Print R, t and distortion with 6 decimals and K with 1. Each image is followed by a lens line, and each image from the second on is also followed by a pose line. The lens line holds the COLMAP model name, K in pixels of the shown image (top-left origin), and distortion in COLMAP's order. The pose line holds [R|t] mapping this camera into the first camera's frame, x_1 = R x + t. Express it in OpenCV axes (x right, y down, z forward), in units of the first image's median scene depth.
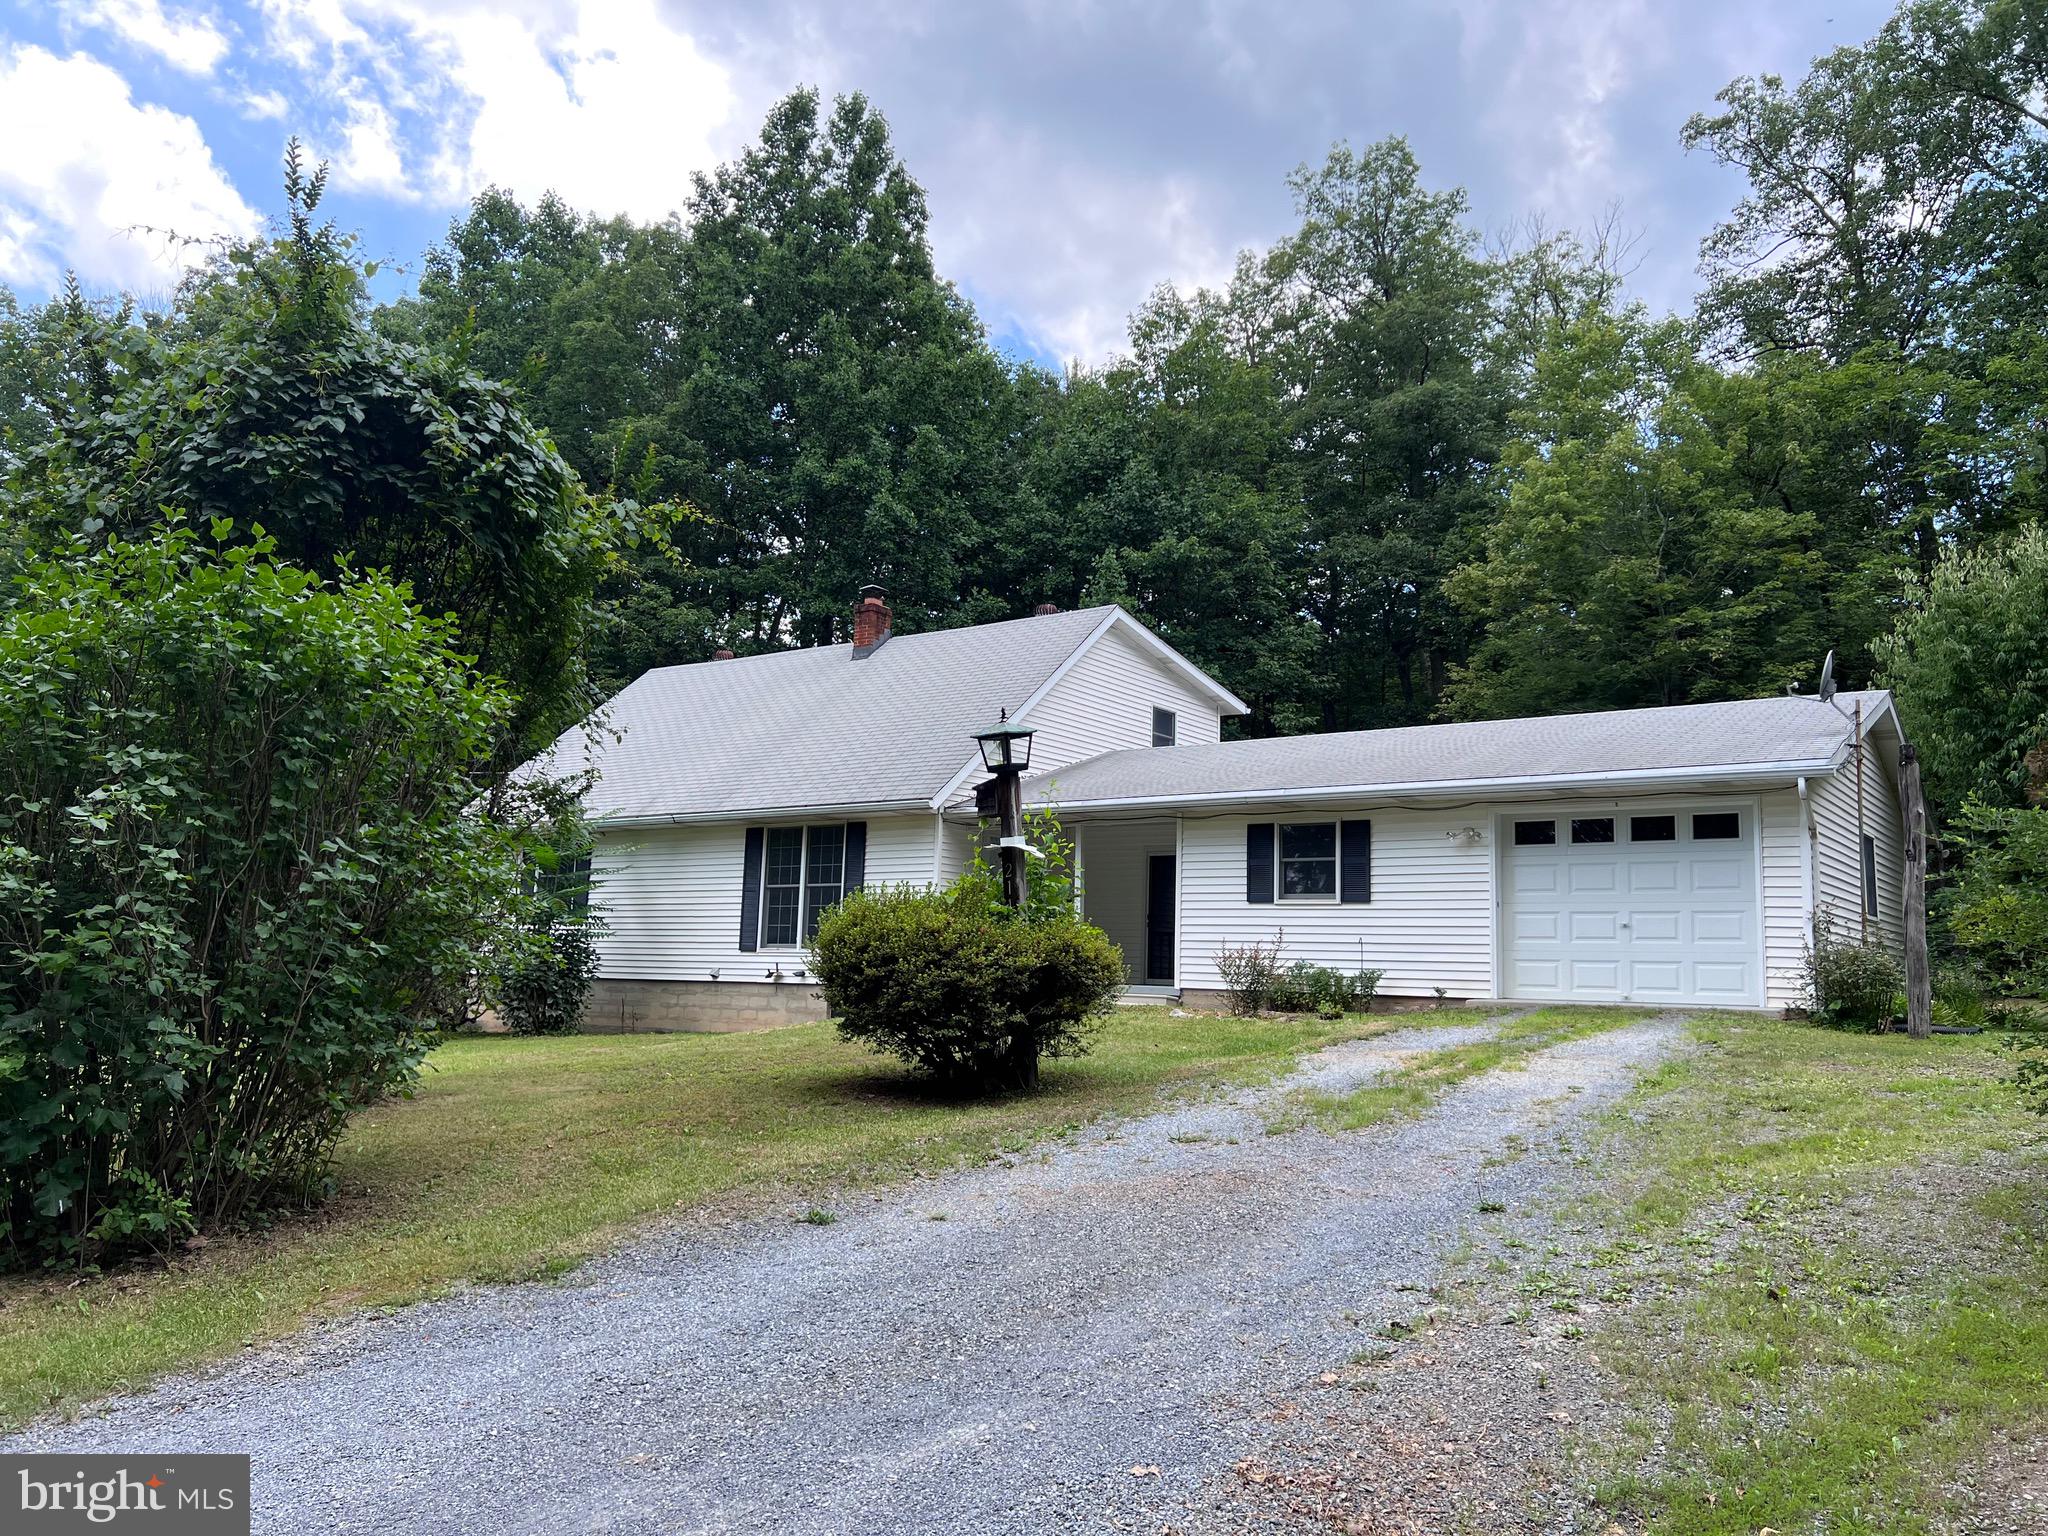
lens RADIAL K [[1529.5, 0, 1026.5], [0, 1529.5, 789.4], [0, 0, 1]] dist [0.086398, -0.086216]
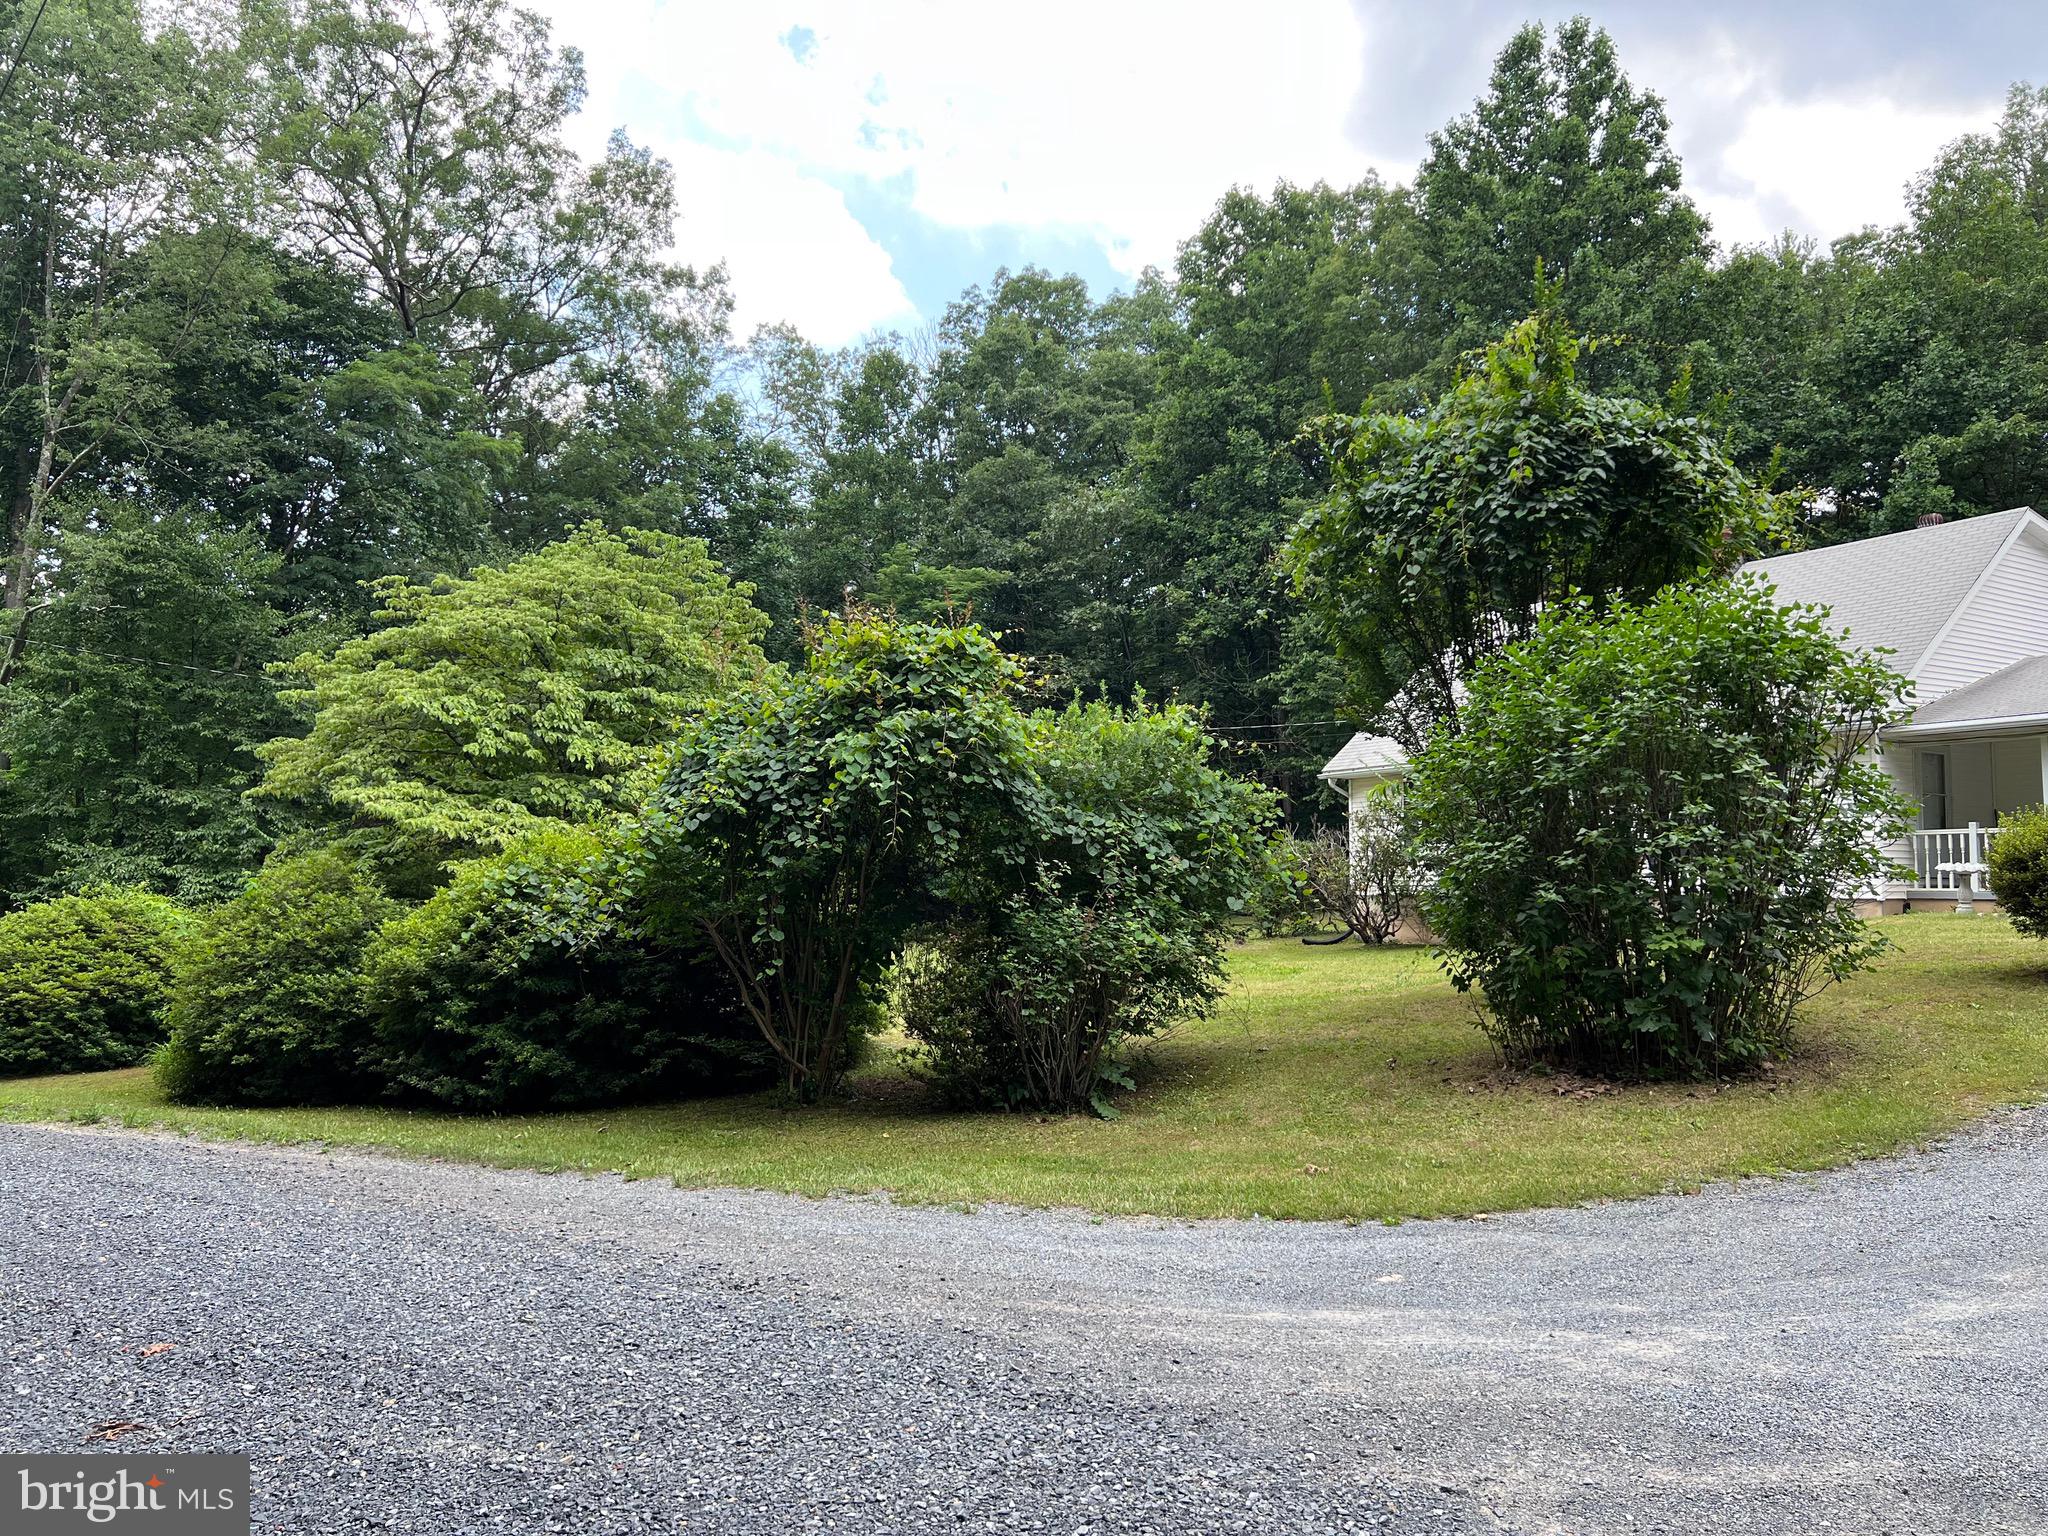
lens RADIAL K [[1552.8, 0, 1024.0], [0, 1552.8, 768.0], [0, 0, 1]] dist [0.033360, -0.039070]
pose [[0.925816, -0.057469, -0.373581, -0.163784], [0.069758, 0.997374, 0.019445, -0.017962], [0.371483, -0.044063, 0.927394, -0.163552]]
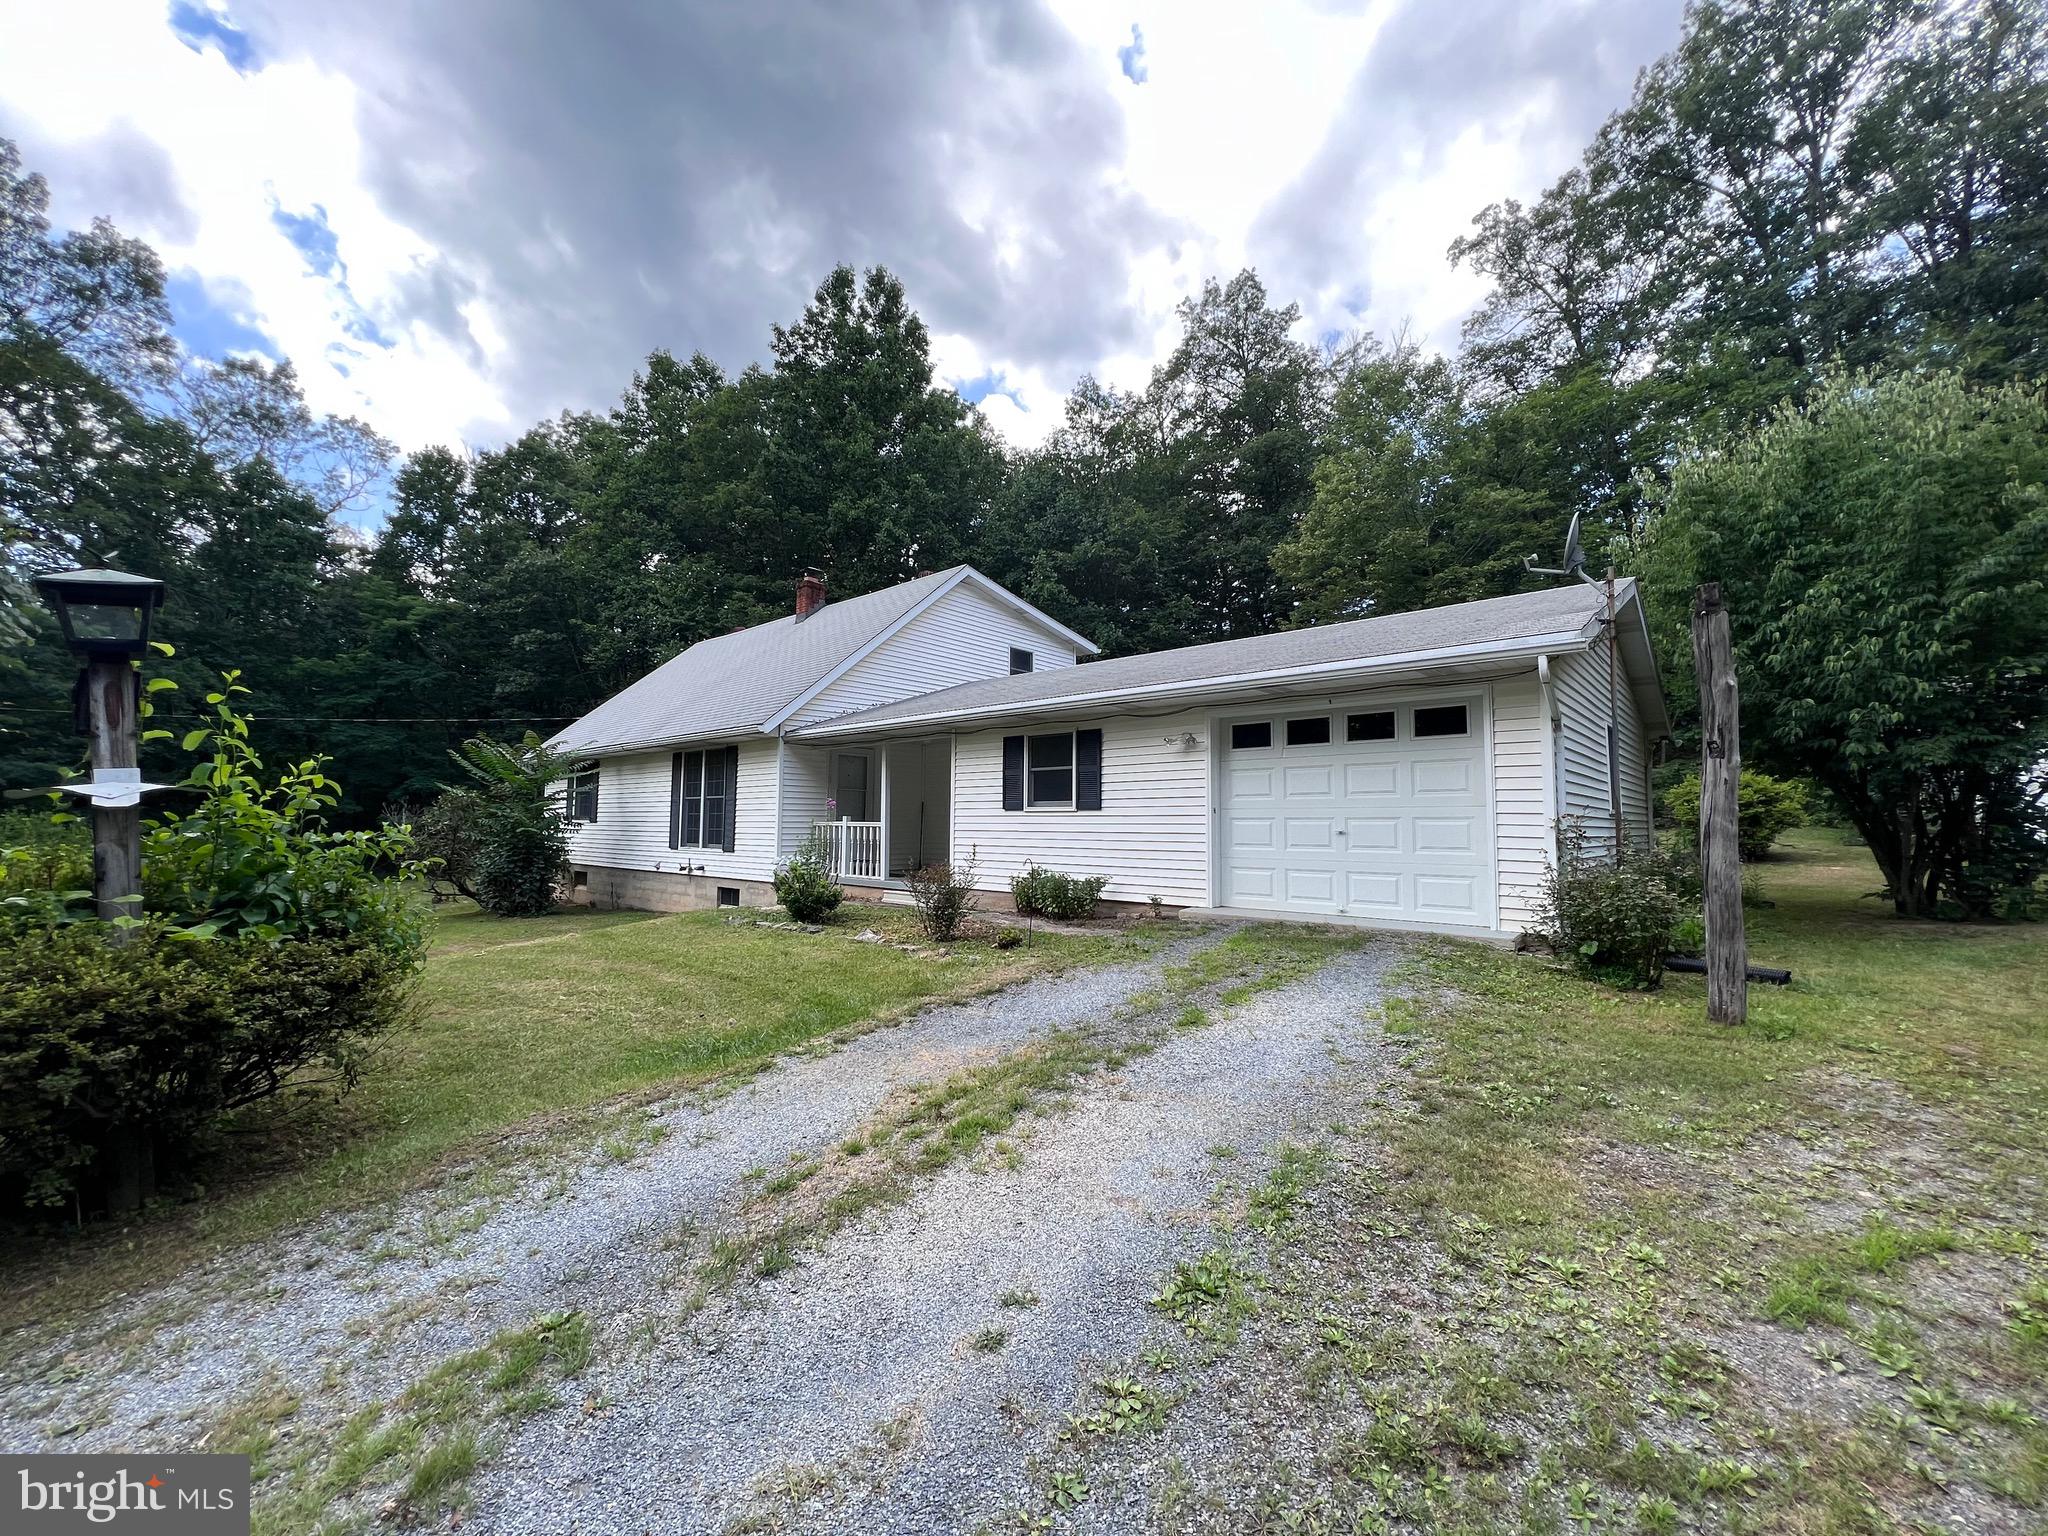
lens RADIAL K [[811.2, 0, 1014.7], [0, 811.2, 769.5], [0, 0, 1]] dist [-0.000703, -0.000168]
pose [[0.993537, -0.028201, -0.109953, 0.166744], [0.034291, 0.997958, 0.053897, 0.011947], [0.108208, -0.057319, 0.992474, 0.338219]]
